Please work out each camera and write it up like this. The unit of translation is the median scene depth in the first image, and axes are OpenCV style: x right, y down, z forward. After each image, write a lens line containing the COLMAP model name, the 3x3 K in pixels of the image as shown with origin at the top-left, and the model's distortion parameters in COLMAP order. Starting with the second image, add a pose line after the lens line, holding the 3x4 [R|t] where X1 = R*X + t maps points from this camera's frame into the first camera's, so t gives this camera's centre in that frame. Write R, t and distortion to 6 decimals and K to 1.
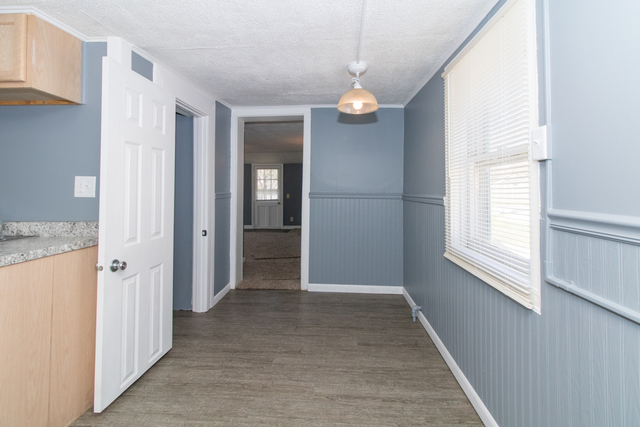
lens RADIAL K [[302.0, 0, 321.4], [0, 302.0, 182.4], [0, 0, 1]] dist [0.001123, 0.001706]
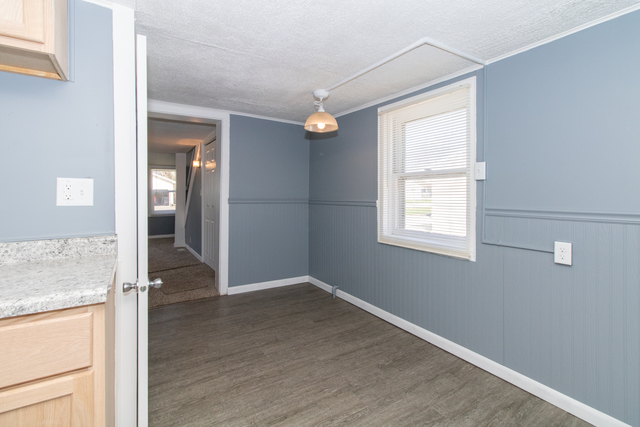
lens RADIAL K [[302.0, 0, 306.0], [0, 302.0, 197.2], [0, 0, 1]] dist [0.001123, 0.001706]
pose [[0.816994, -0.004149, 0.576631, -0.629277], [-0.013857, 0.999544, 0.026824, -0.000592], [-0.576480, -0.029905, 0.816564, 0.040494]]
